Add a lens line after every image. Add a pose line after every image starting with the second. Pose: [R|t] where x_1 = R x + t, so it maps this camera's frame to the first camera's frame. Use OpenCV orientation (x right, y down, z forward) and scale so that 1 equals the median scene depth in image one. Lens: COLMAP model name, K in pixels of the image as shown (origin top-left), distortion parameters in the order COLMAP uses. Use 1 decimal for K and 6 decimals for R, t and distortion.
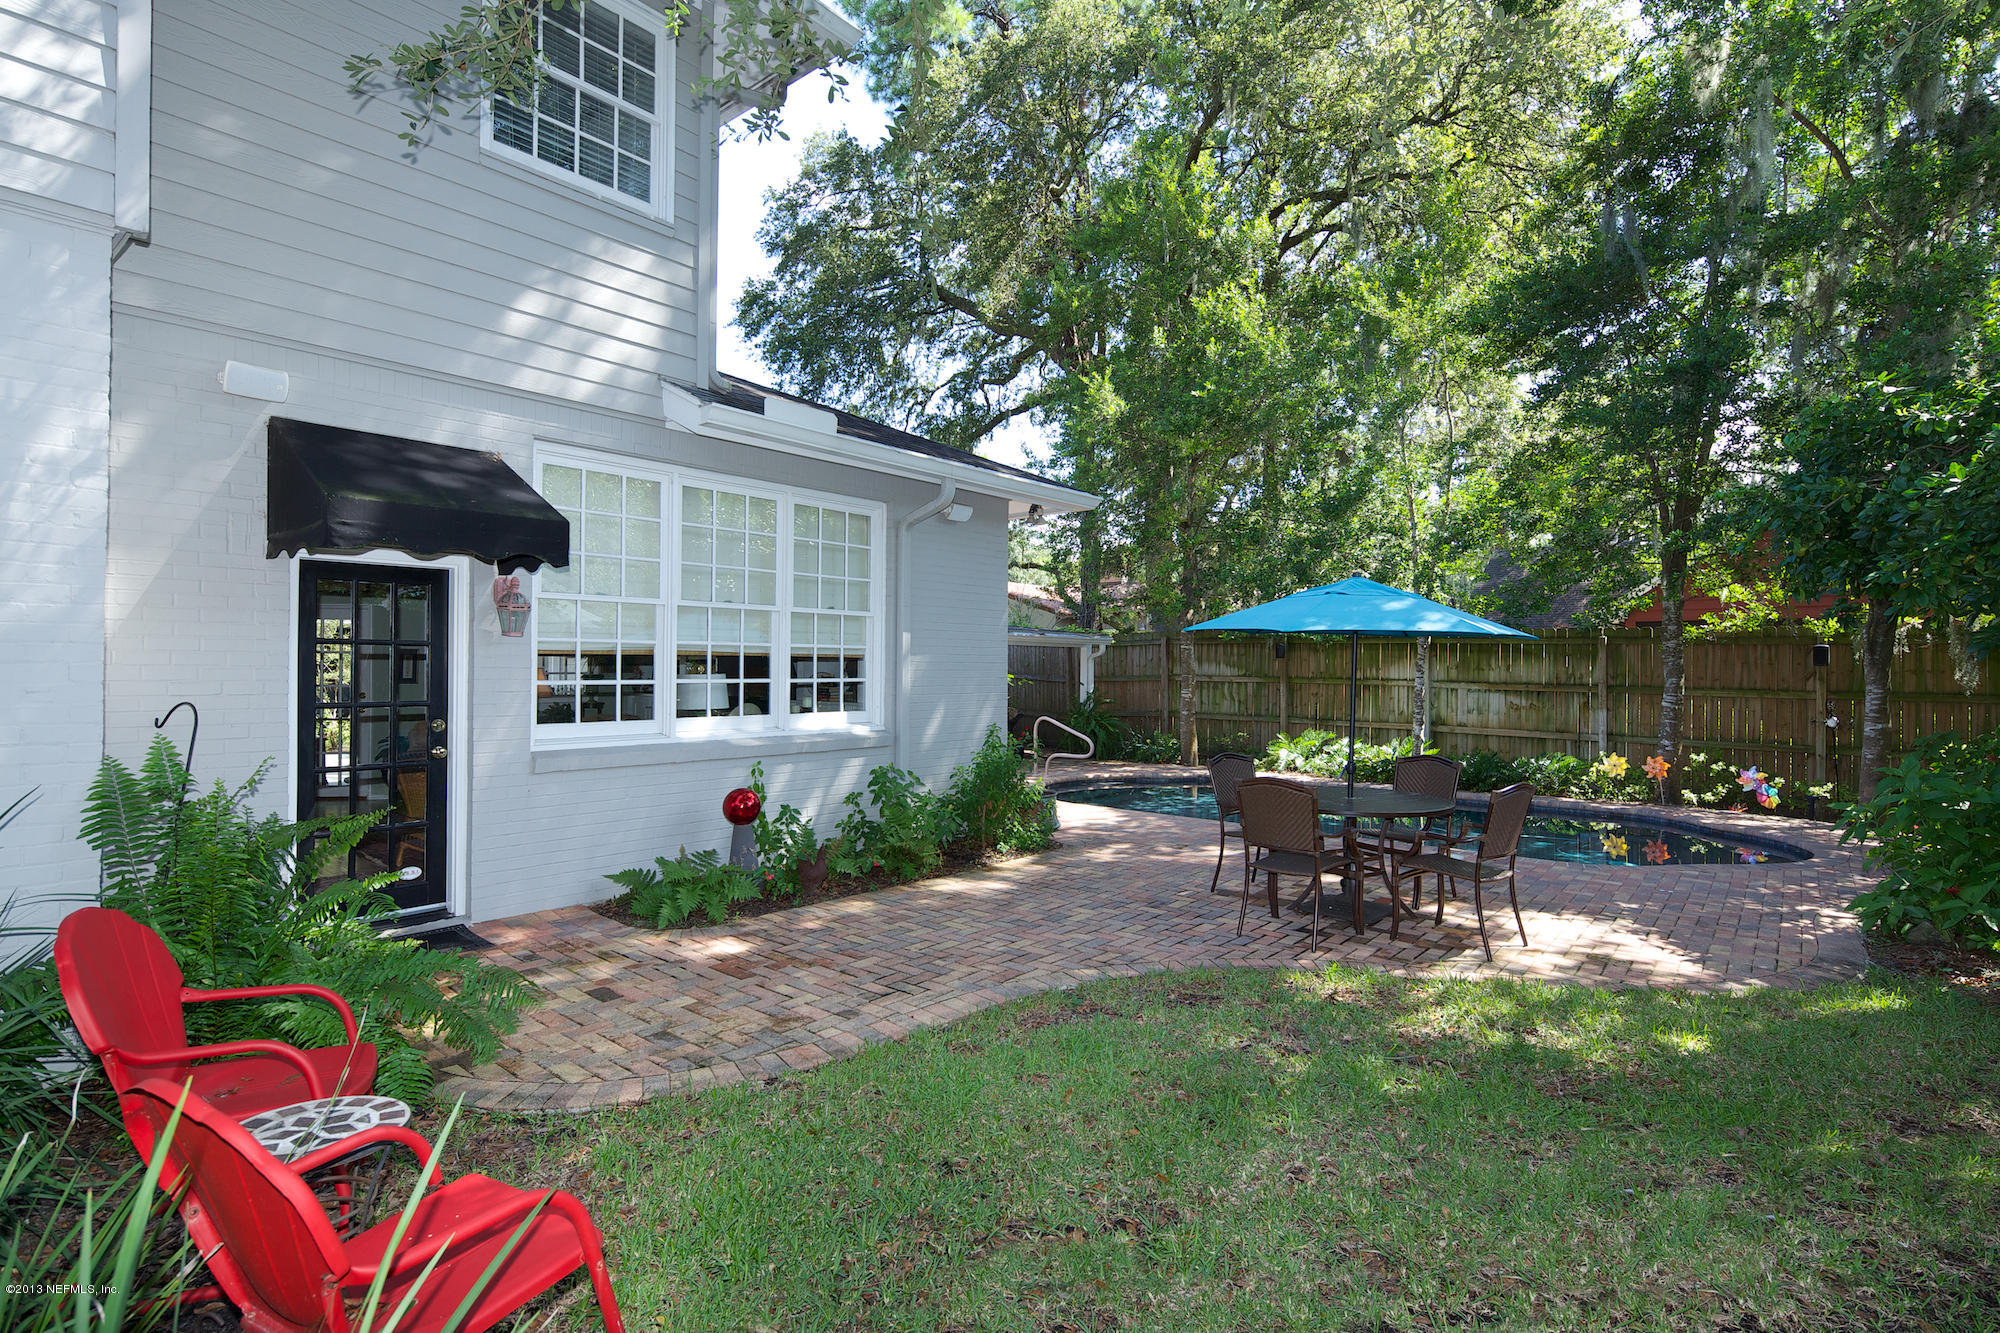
lens RADIAL K [[966.2, 0, 997.8], [0, 966.2, 656.3], [0, 0, 1]] dist [0.003559, -0.001557]
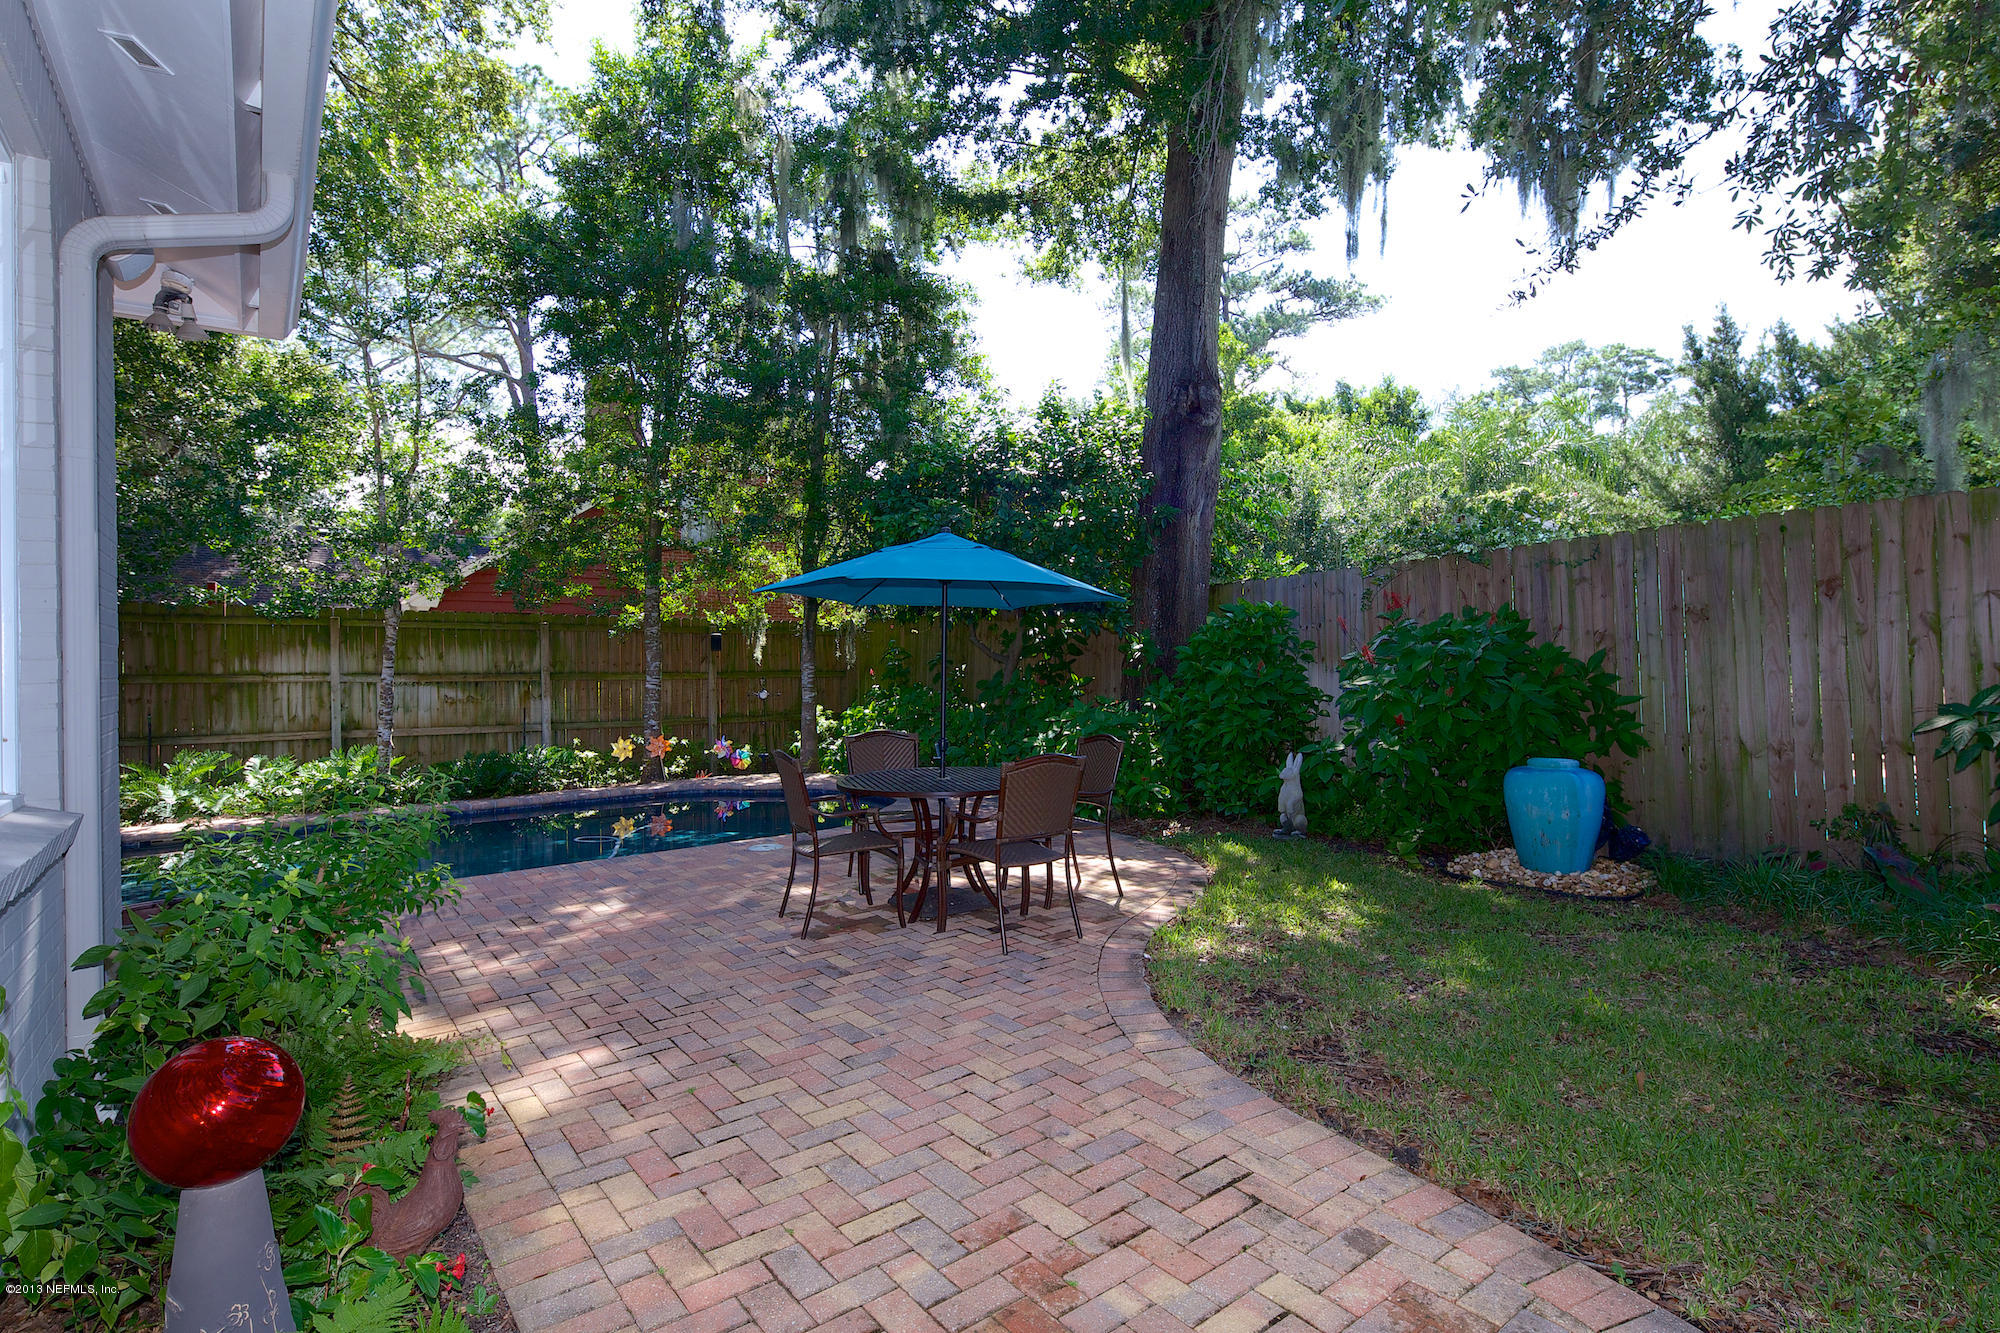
lens RADIAL K [[966.2, 0, 997.8], [0, 966.2, 656.3], [0, 0, 1]] dist [0.003559, -0.001557]
pose [[0.202958, -0.003294, 0.979182, -0.571494], [0.006630, 0.999976, 0.001989, 0.035156], [-0.979165, 0.006088, 0.202975, 0.865862]]
